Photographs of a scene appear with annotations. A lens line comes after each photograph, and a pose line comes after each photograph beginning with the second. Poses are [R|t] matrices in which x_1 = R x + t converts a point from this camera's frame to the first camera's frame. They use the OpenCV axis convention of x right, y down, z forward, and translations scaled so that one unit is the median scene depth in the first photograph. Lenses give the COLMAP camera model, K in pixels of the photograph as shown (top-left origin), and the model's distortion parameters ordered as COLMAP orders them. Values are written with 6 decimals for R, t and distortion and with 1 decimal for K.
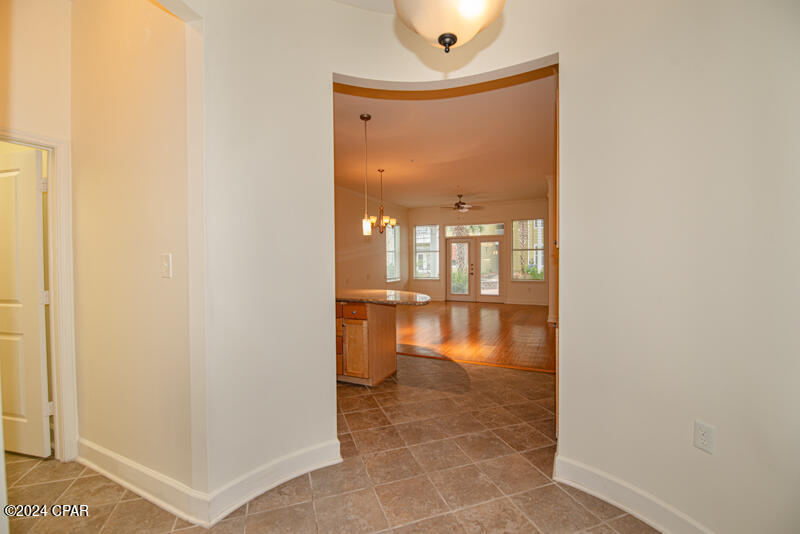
lens RADIAL K [[348.8, 0, 398.5], [0, 348.8, 268.4], [0, 0, 1]] dist [0.000836, -0.011333]
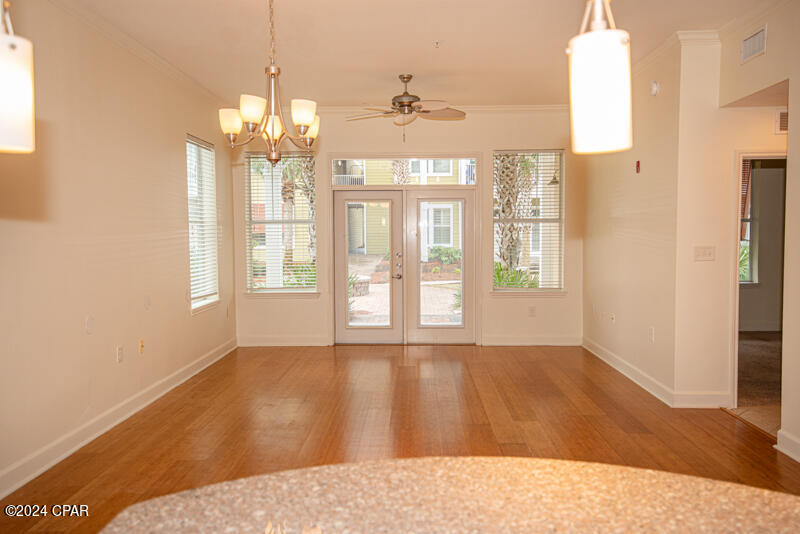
lens RADIAL K [[642.4, 0, 400.0], [0, 642.4, 267.0], [0, 0, 1]] dist [0.033770, -0.000388]
pose [[0.909122, -0.020219, 0.416039, -0.324361], [0.006979, 0.999420, 0.033321, -0.067943], [-0.416472, -0.027389, 0.908736, 0.946675]]
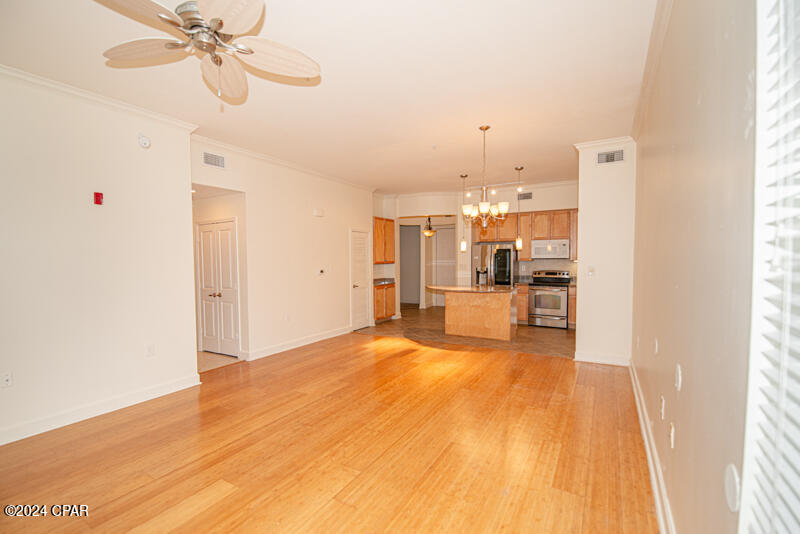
lens RADIAL K [[363.0, 0, 386.2], [0, 363.0, 273.5], [0, 0, 1]] dist [-0.001871, -0.000274]
pose [[-0.995929, 0.013814, 0.089079, 0.135863], [0.019226, 0.998002, 0.060186, -0.119399], [-0.088069, 0.061654, -0.994205, 3.189035]]
